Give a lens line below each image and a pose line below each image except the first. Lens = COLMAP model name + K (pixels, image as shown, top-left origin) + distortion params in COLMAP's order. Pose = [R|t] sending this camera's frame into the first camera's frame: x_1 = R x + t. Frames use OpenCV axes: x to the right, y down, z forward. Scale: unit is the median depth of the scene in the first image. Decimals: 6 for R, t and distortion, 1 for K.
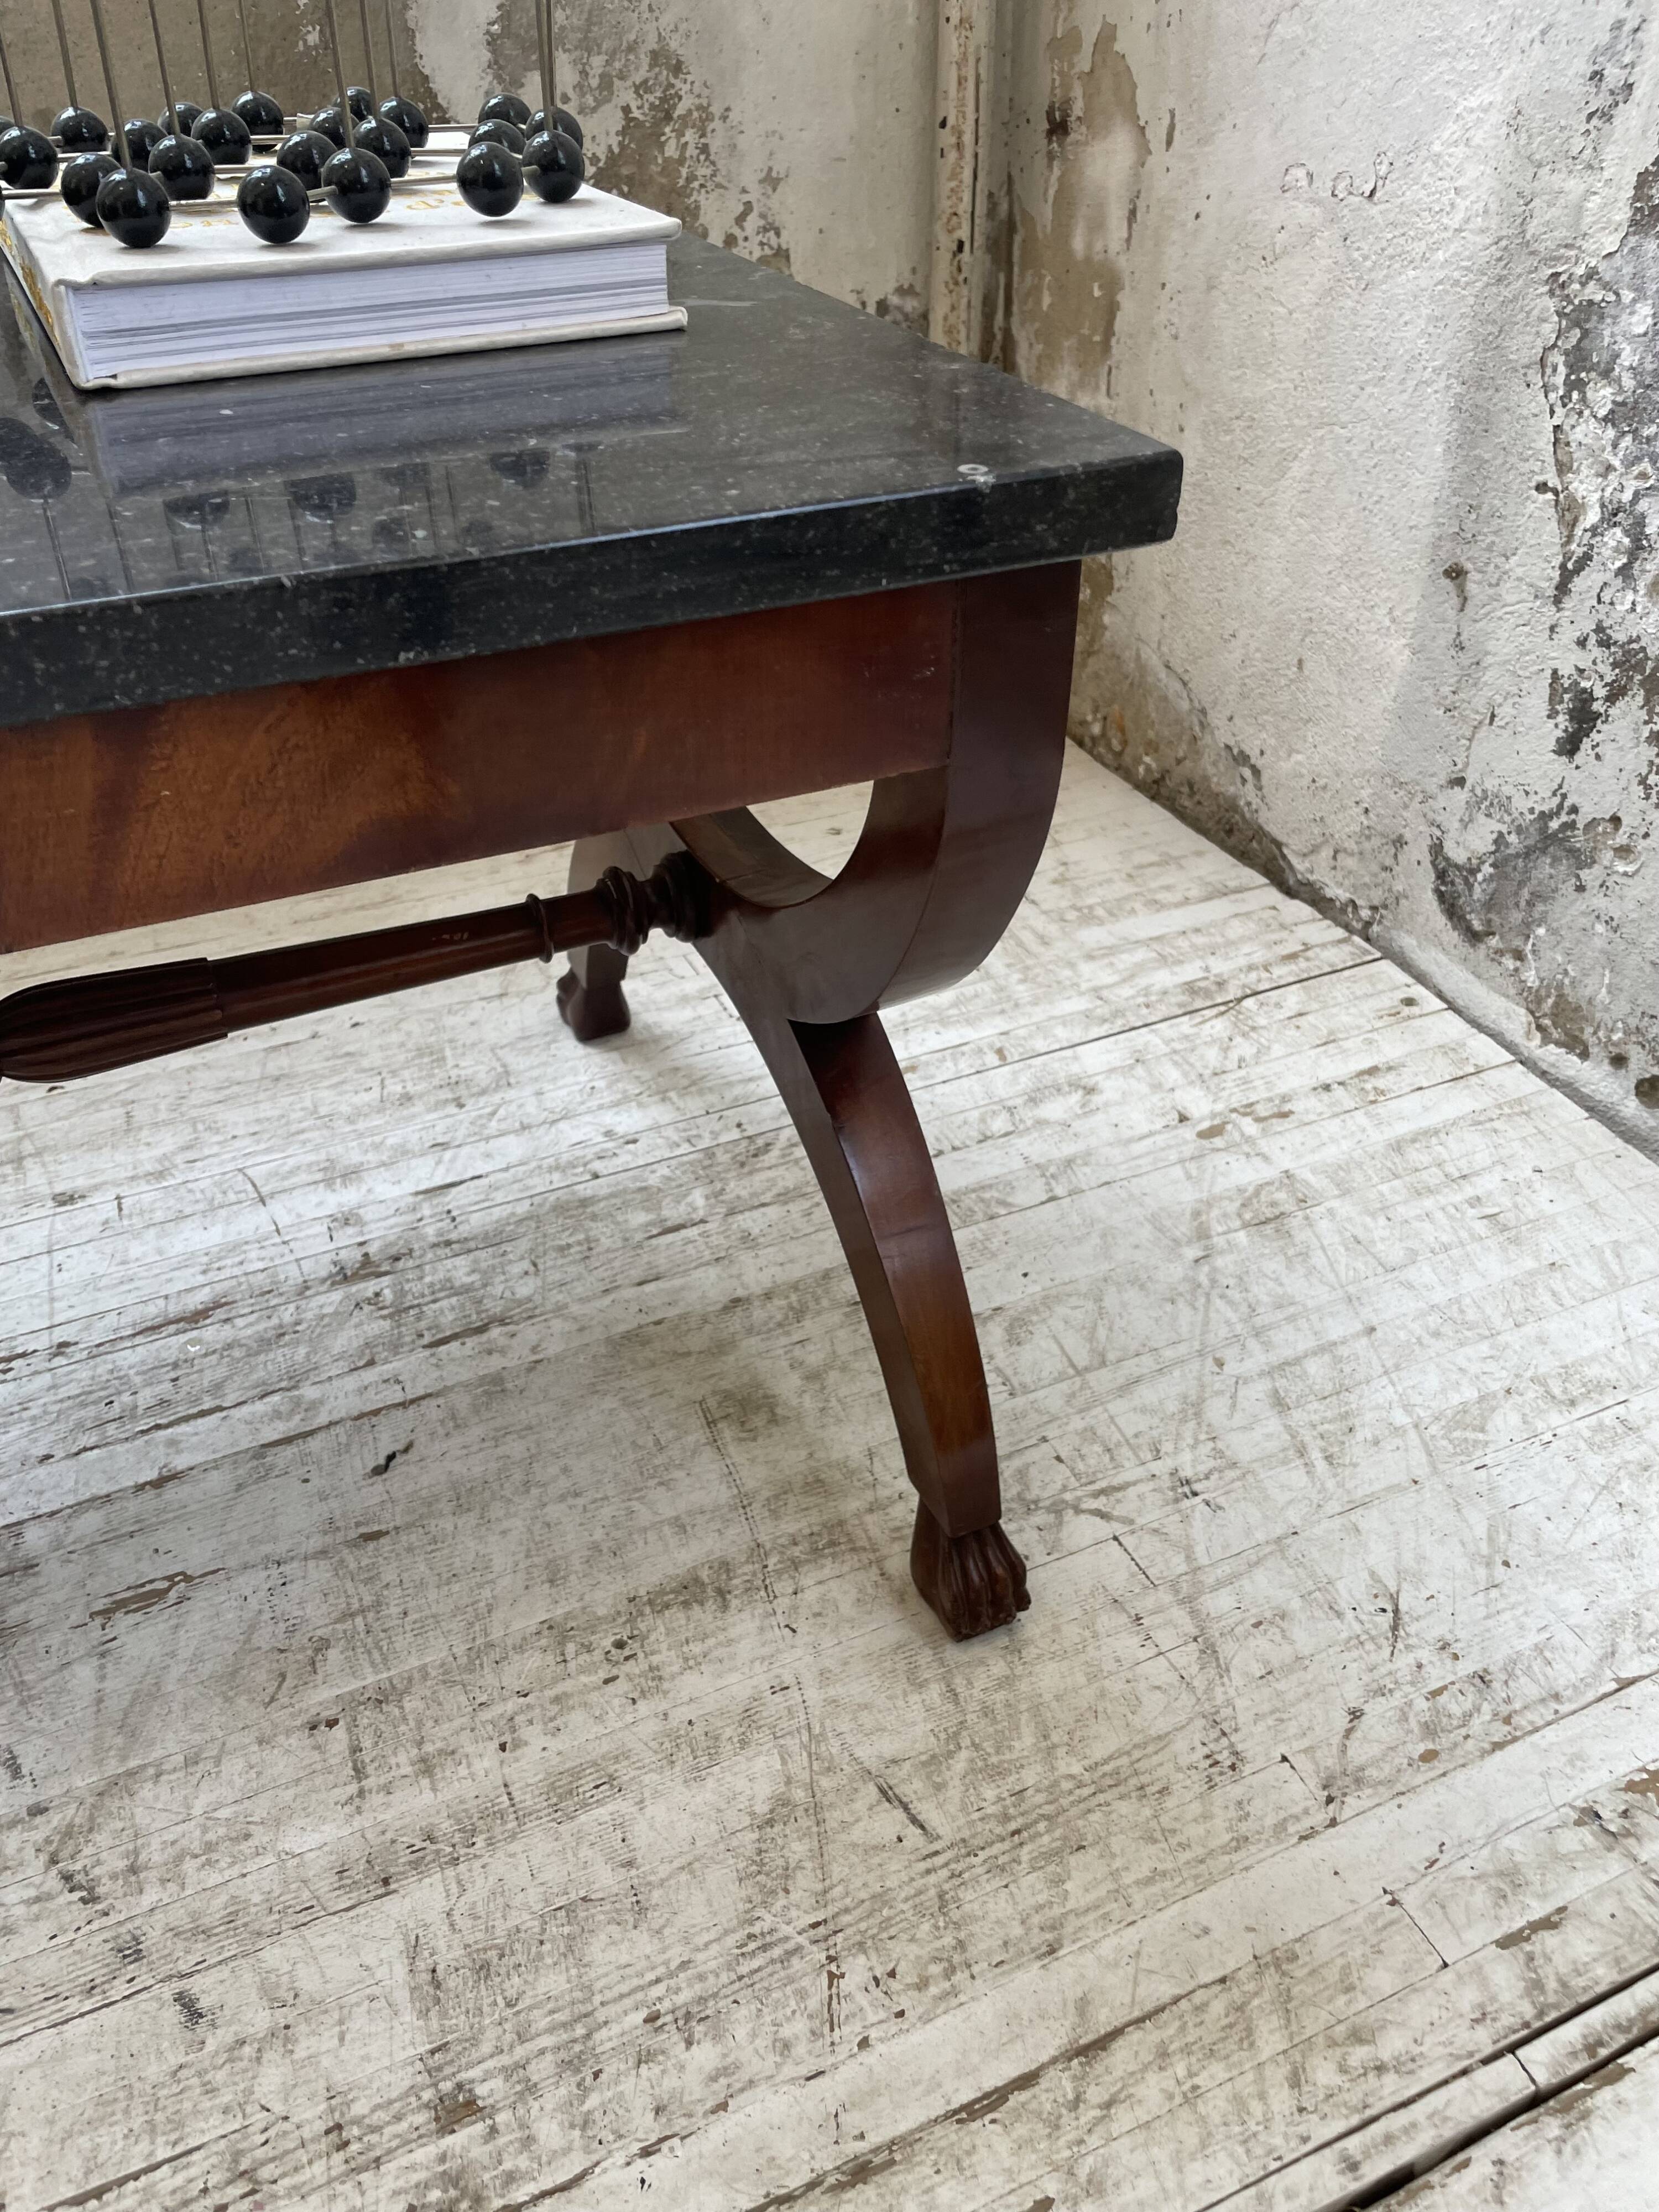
lens RADIAL K [[1686.8, 0, 809.8], [0, 1686.8, 1109.2], [0, 0, 1]] dist [0.085288, -0.121521]
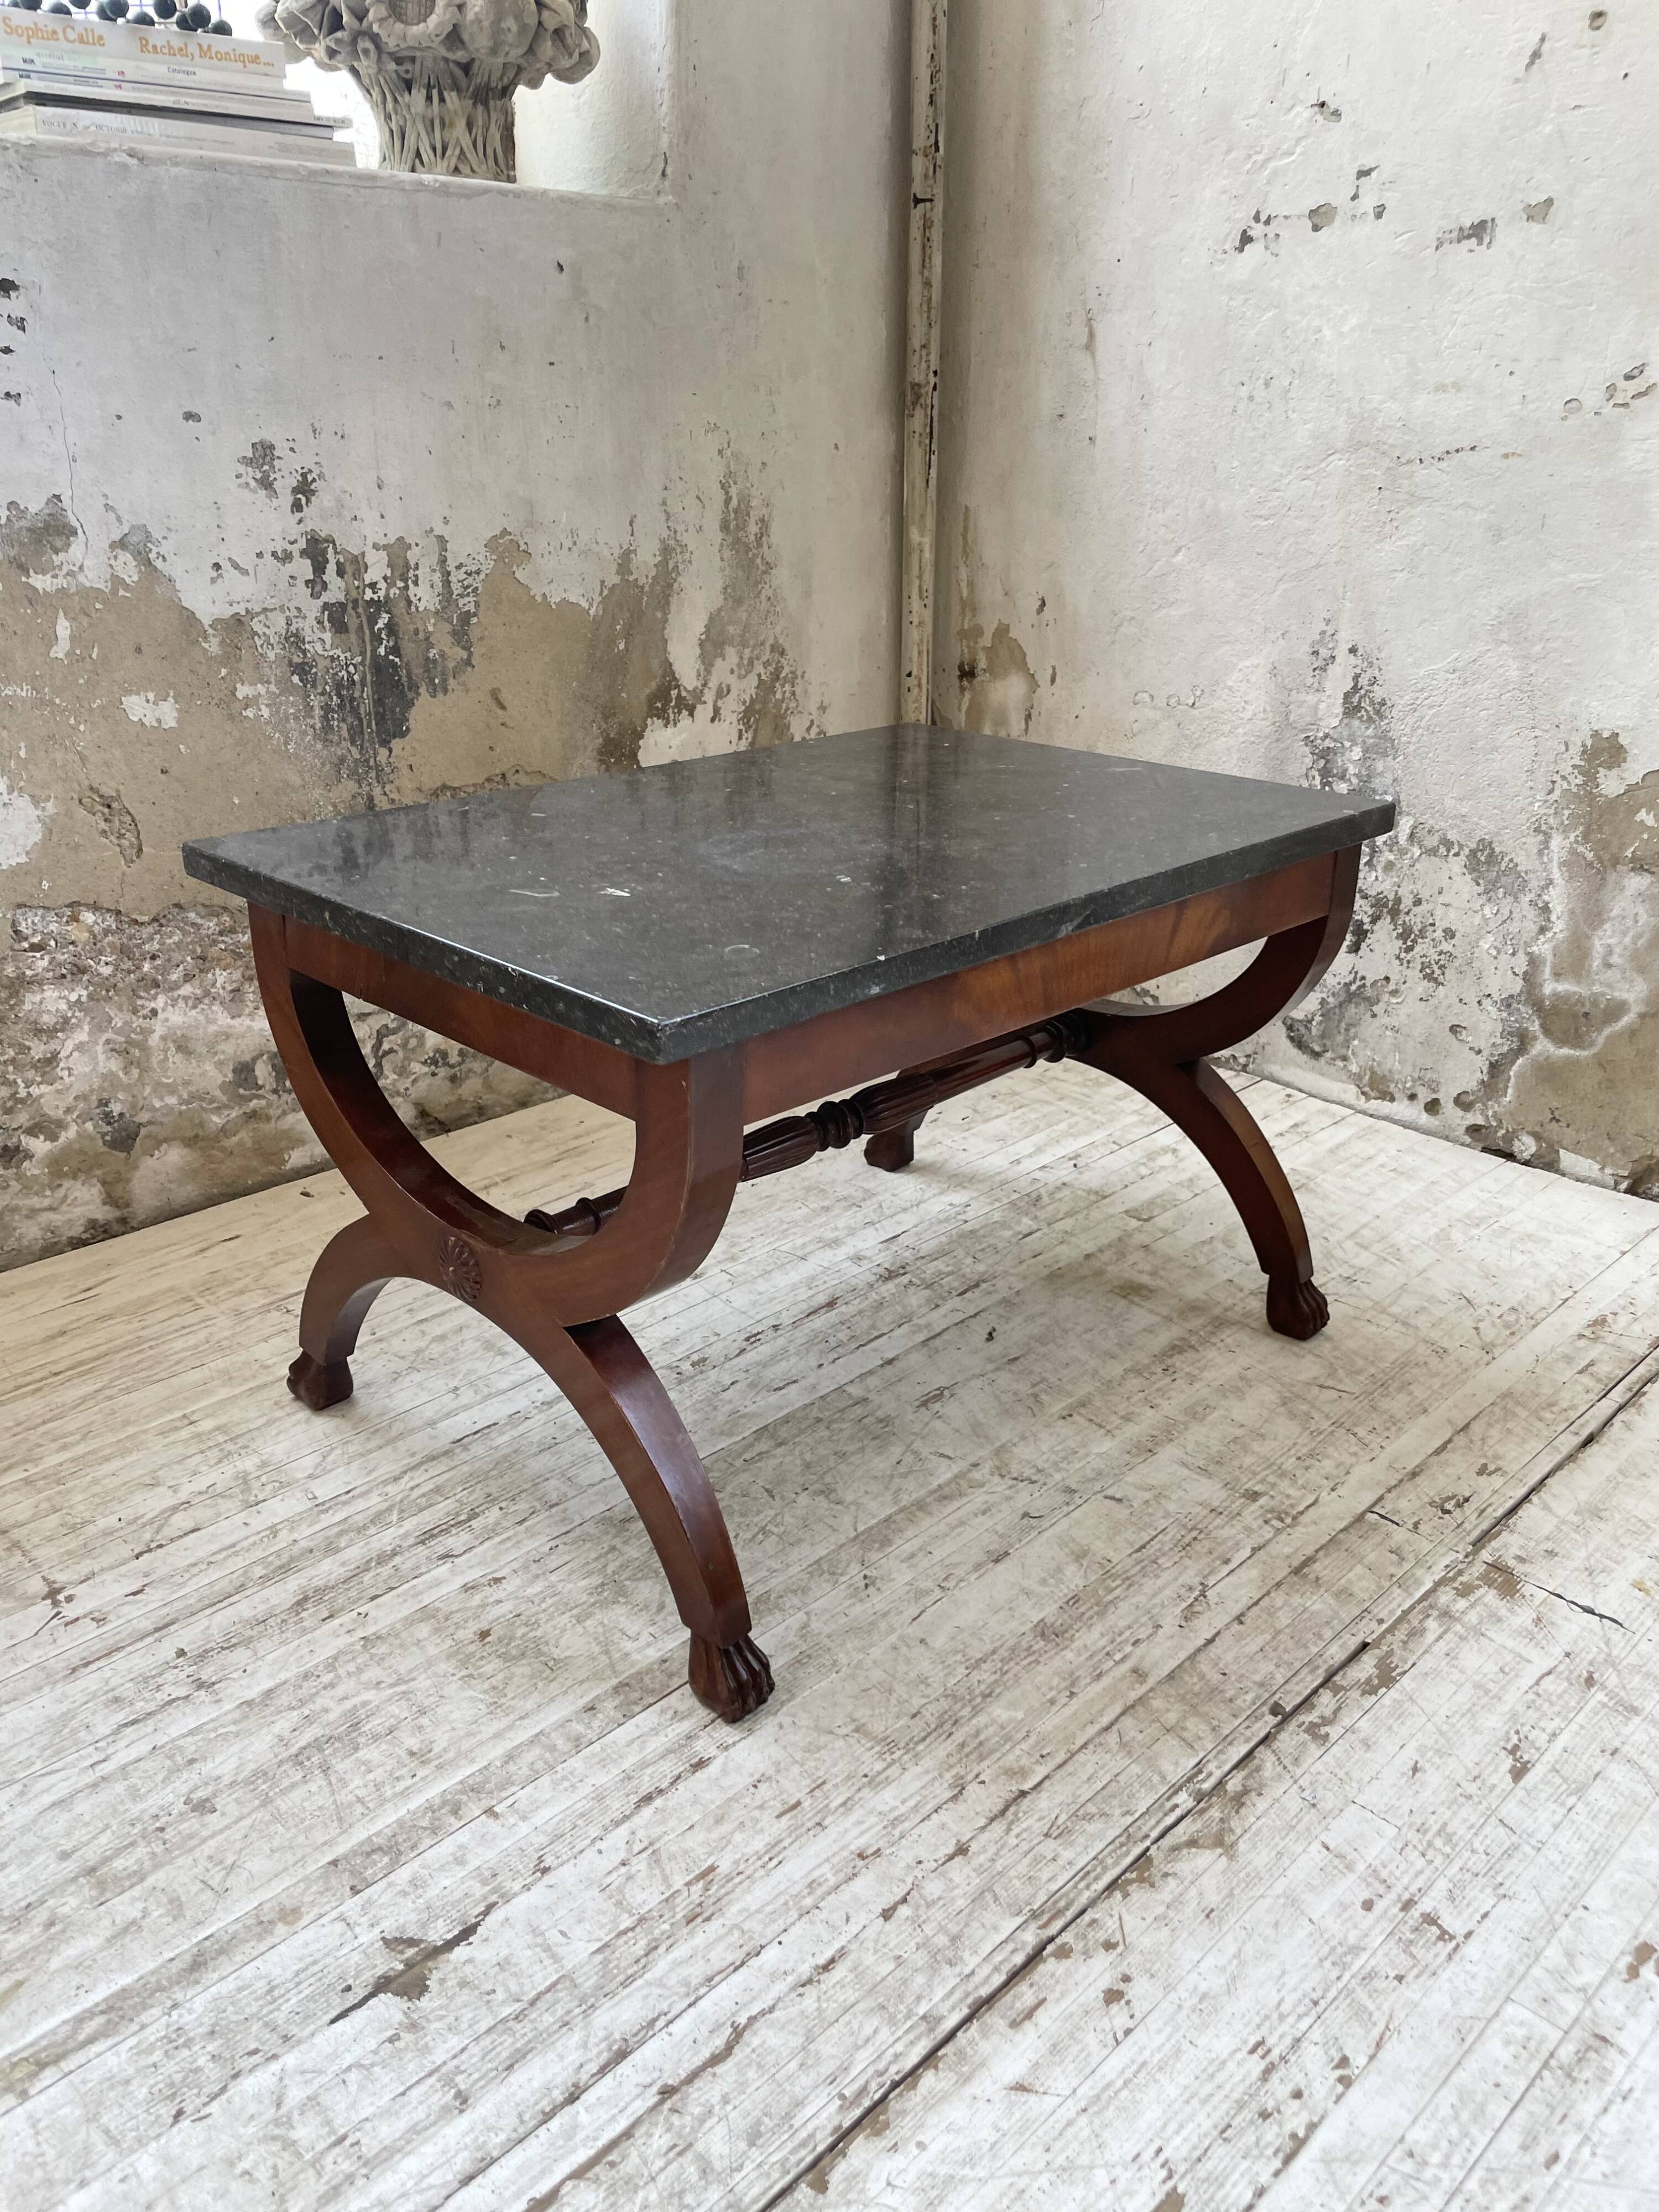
lens RADIAL K [[1686.8, 0, 824.9], [0, 1686.8, 1097.7], [0, 0, 1]] dist [0.085288, -0.121521]
pose [[0.934159, -0.119767, 0.336158, -1.026125], [0.197480, 0.958111, -0.207426, 0.307557], [-0.297234, 0.260154, 0.918680, -0.757872]]
